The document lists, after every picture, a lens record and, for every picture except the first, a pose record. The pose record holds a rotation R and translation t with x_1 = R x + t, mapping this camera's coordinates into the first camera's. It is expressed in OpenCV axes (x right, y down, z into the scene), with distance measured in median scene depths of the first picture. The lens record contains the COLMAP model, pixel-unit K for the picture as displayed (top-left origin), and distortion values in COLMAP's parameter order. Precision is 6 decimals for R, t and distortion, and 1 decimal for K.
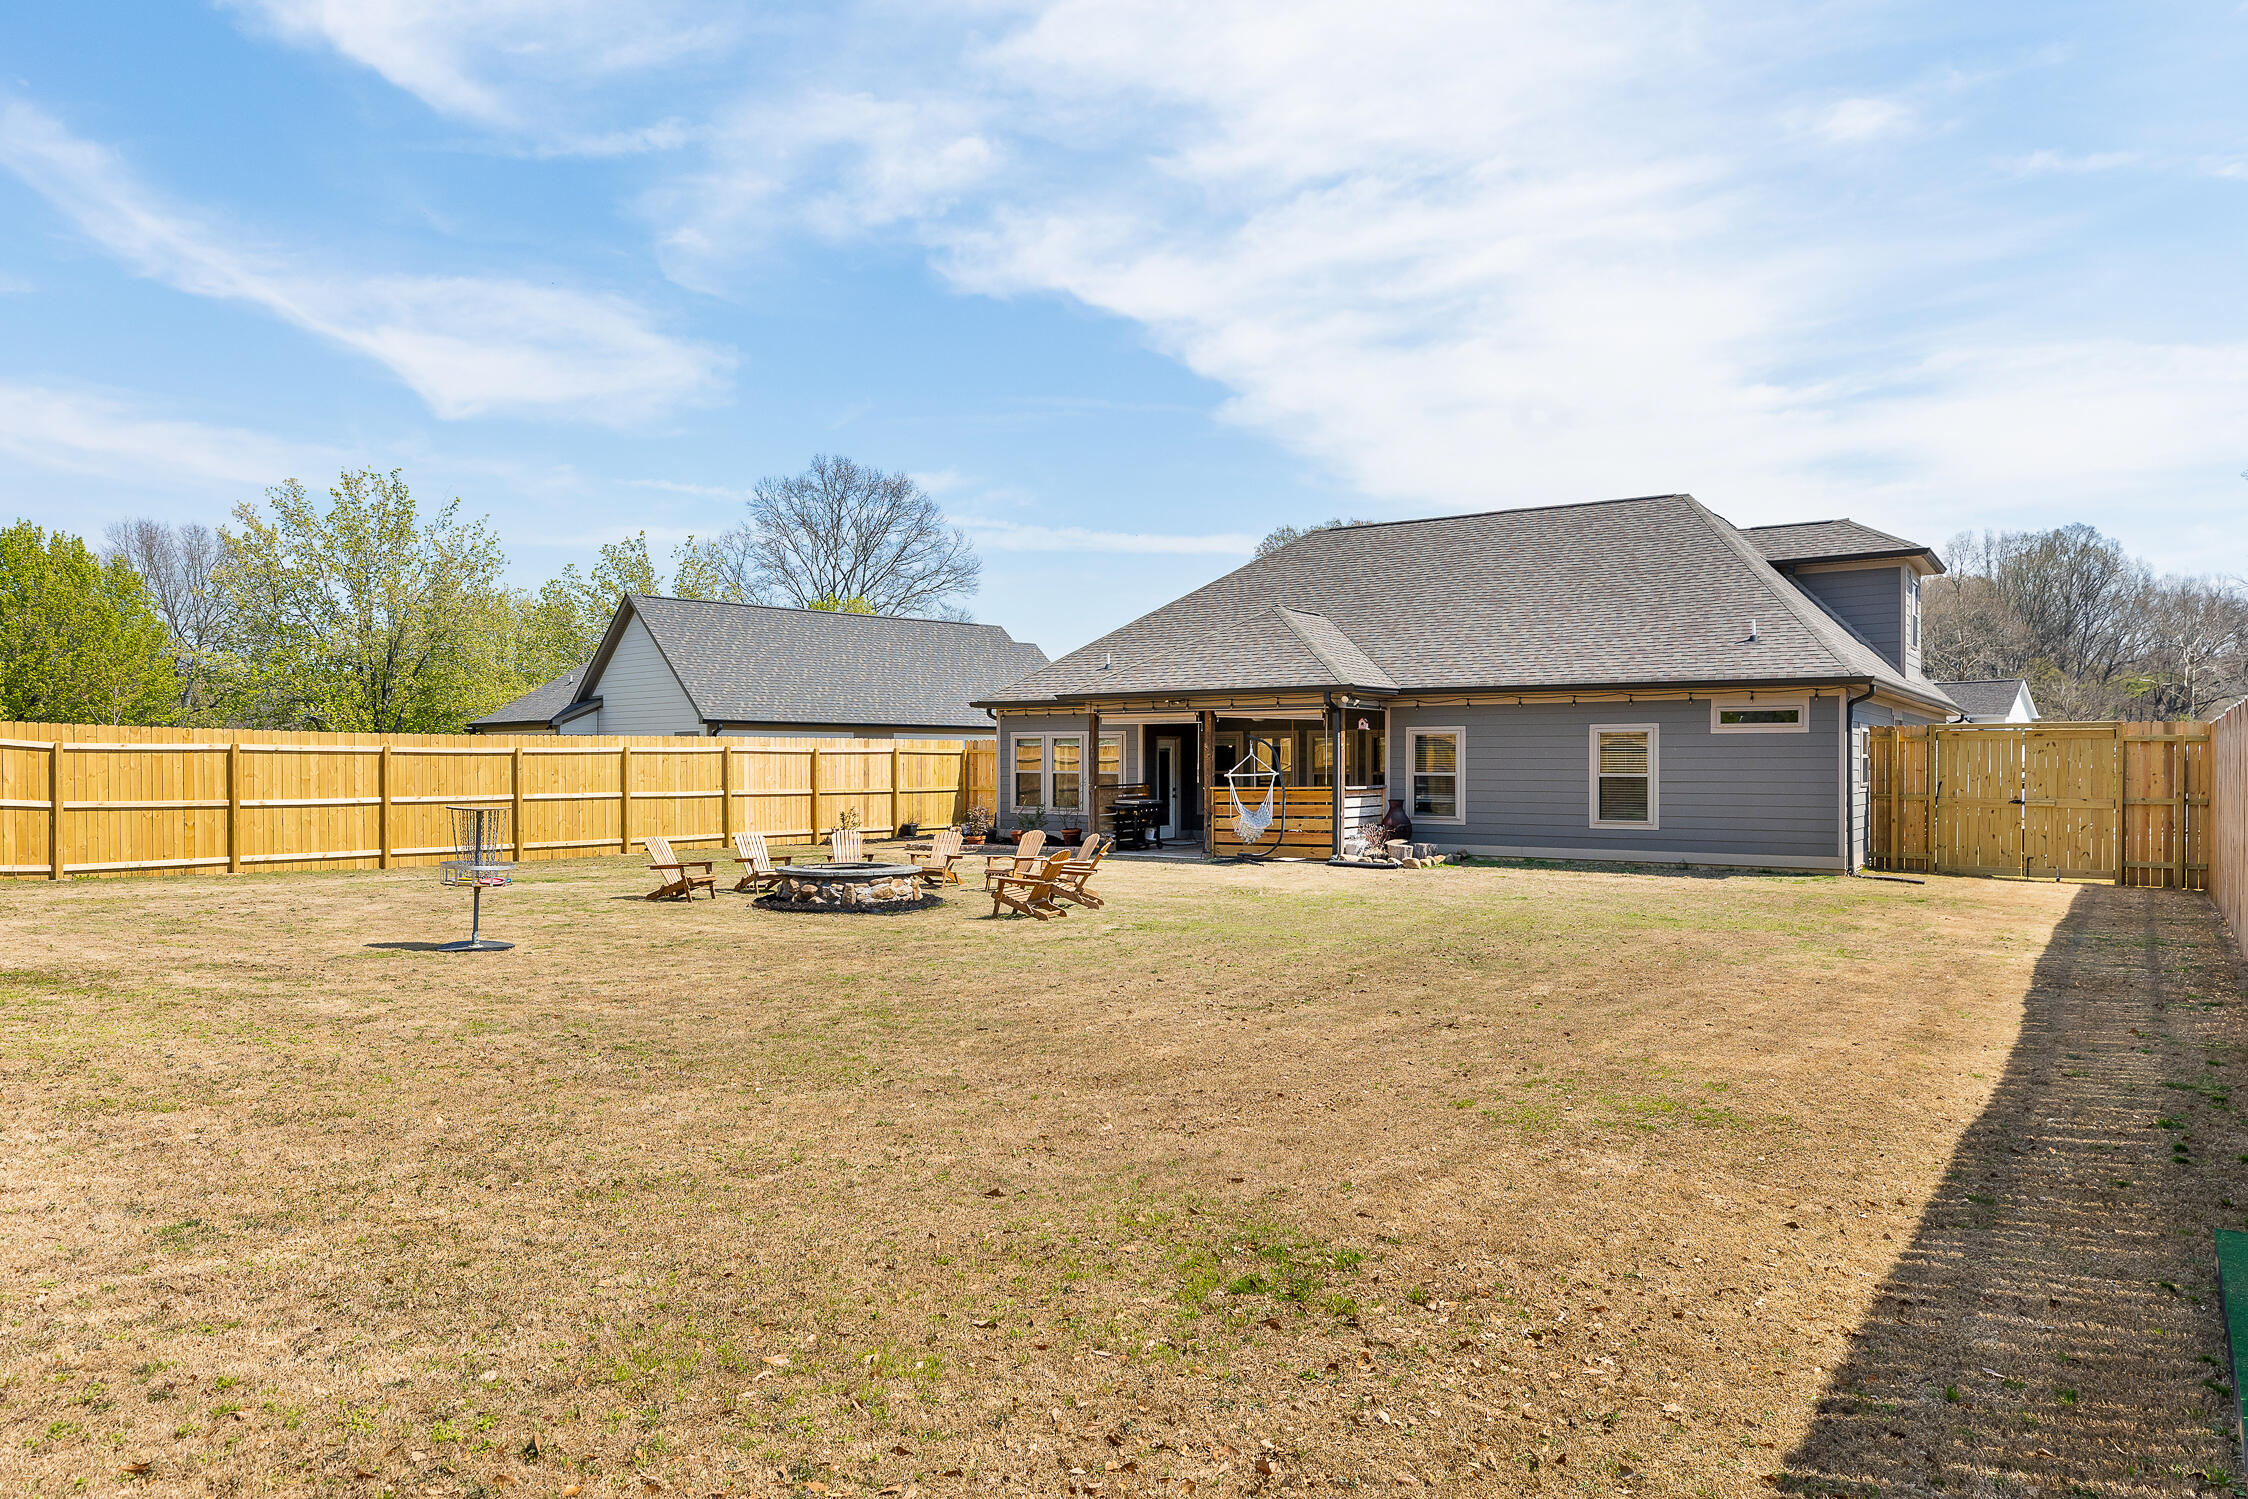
lens RADIAL K [[1486.0, 0, 1123.9], [0, 1486.0, 755.0], [0, 0, 1]] dist [0.007231, 0.002313]
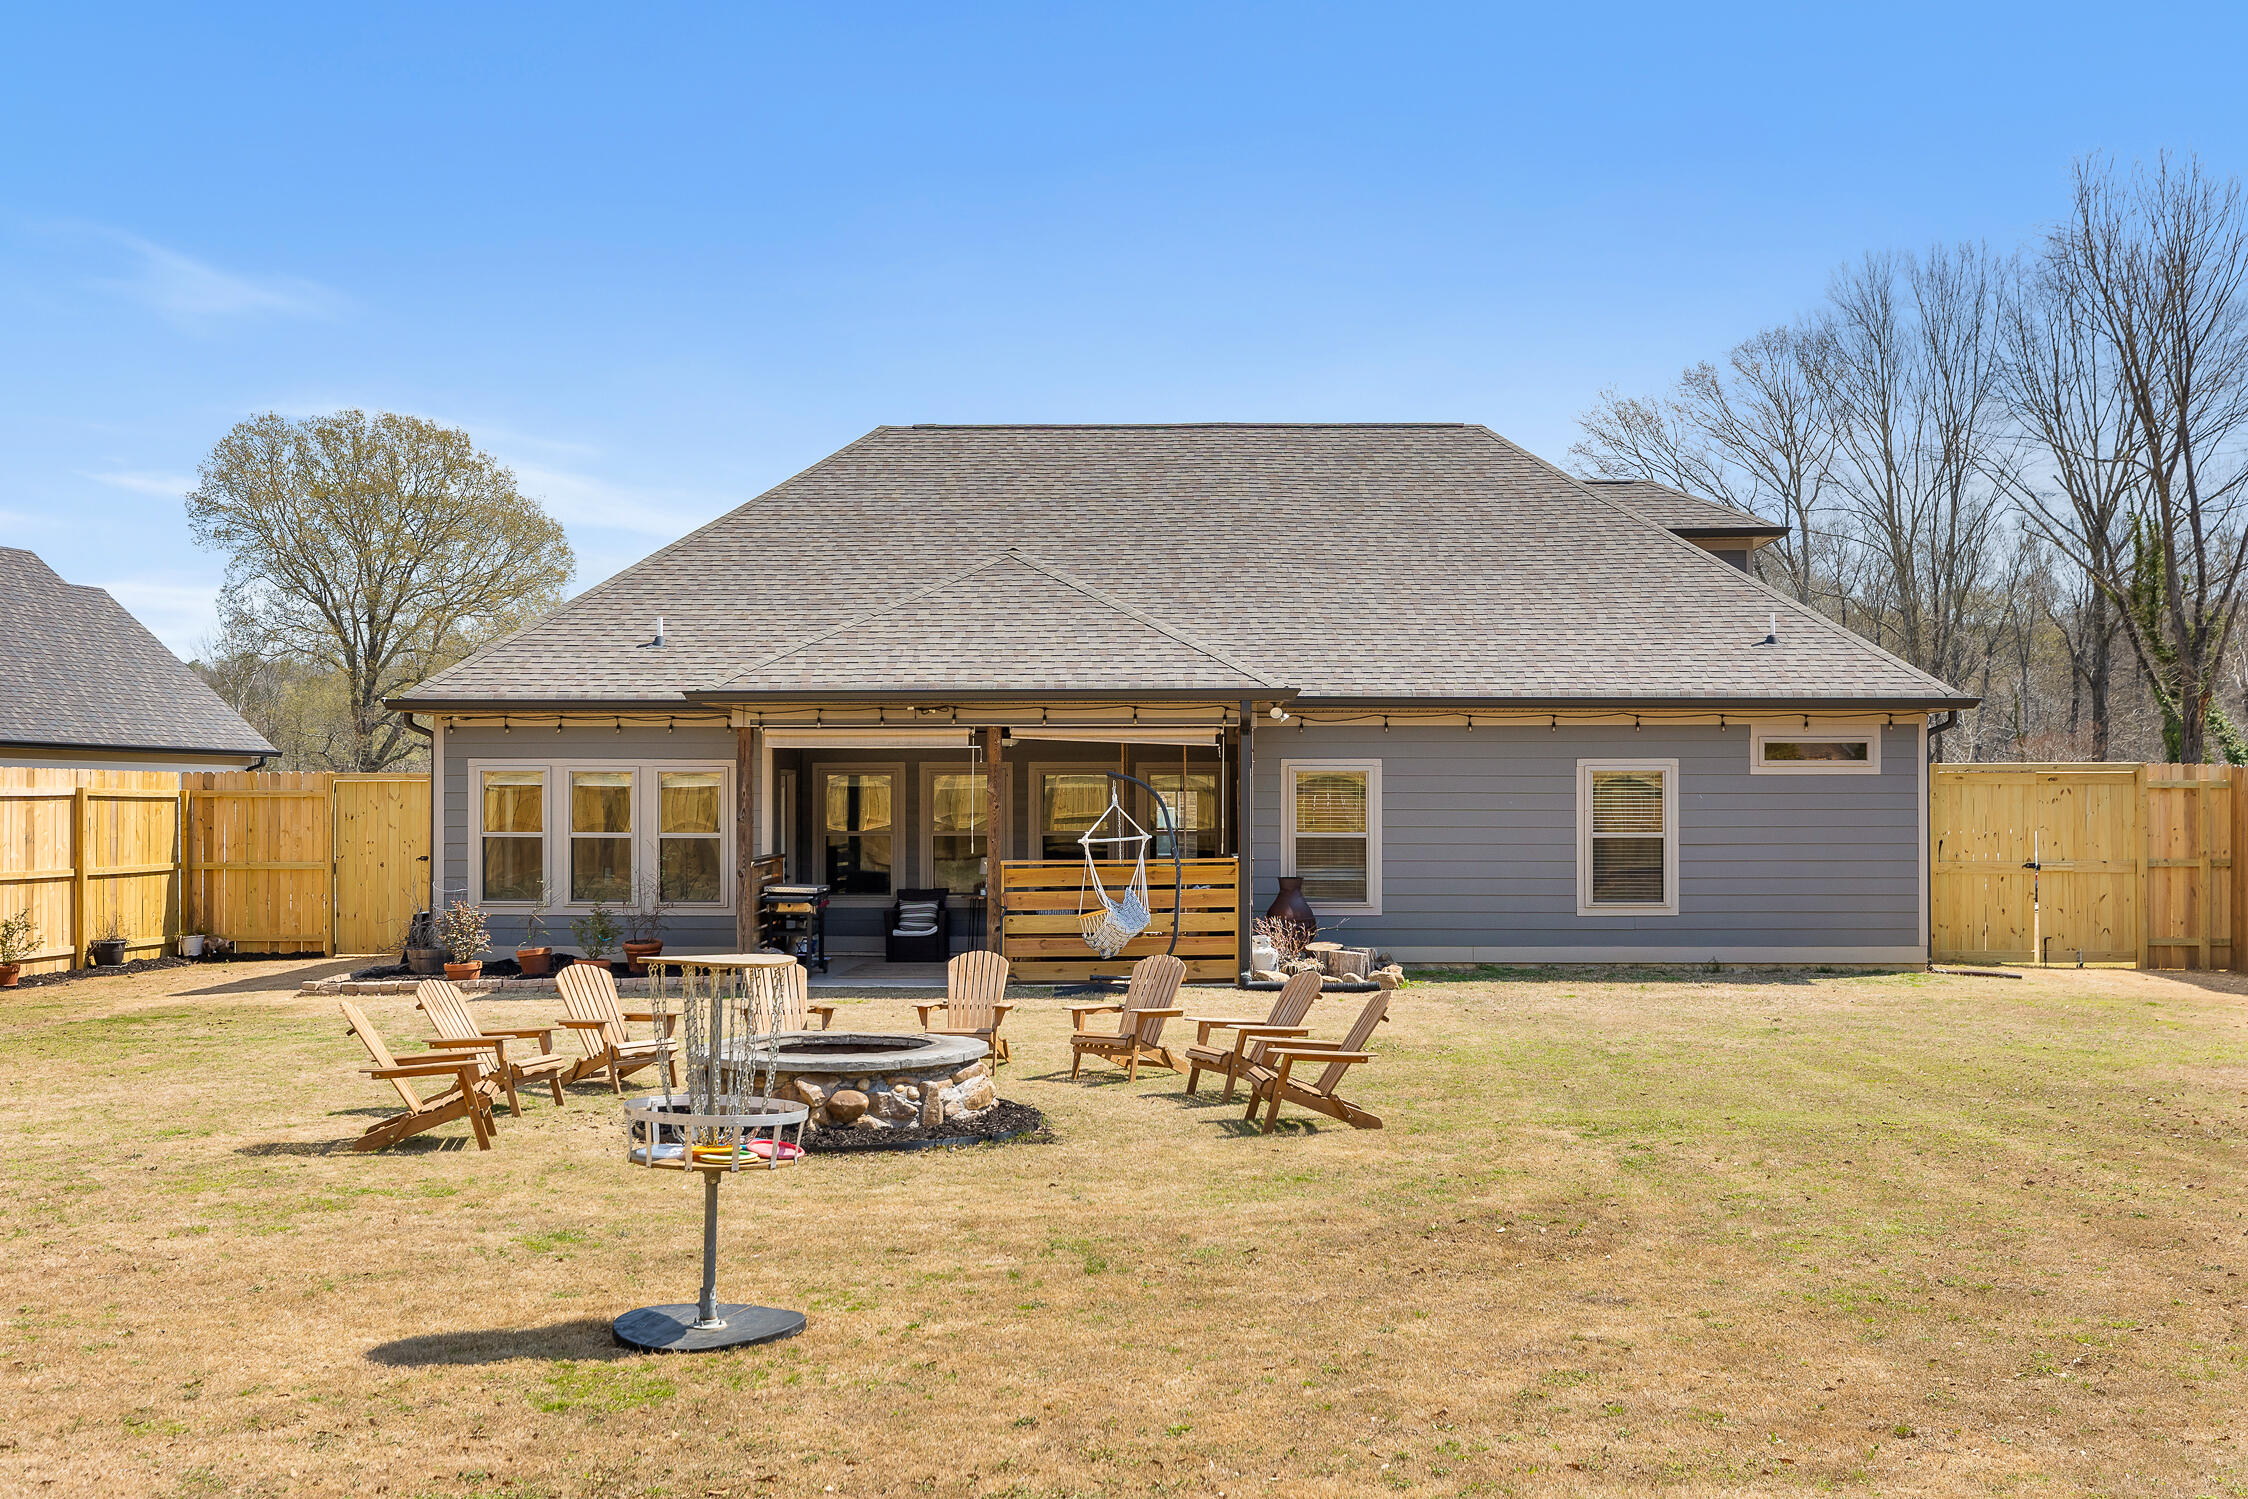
lens RADIAL K [[2195.1, 0, 1128.0], [0, 2195.1, 757.4], [0, 0, 1]] dist [0.001561, 0.000000]
pose [[0.831234, 0.011840, 0.555797, -0.397787], [-0.001808, 0.999825, -0.018596, -0.002588], [-0.555920, 0.014453, 0.831110, 0.295471]]
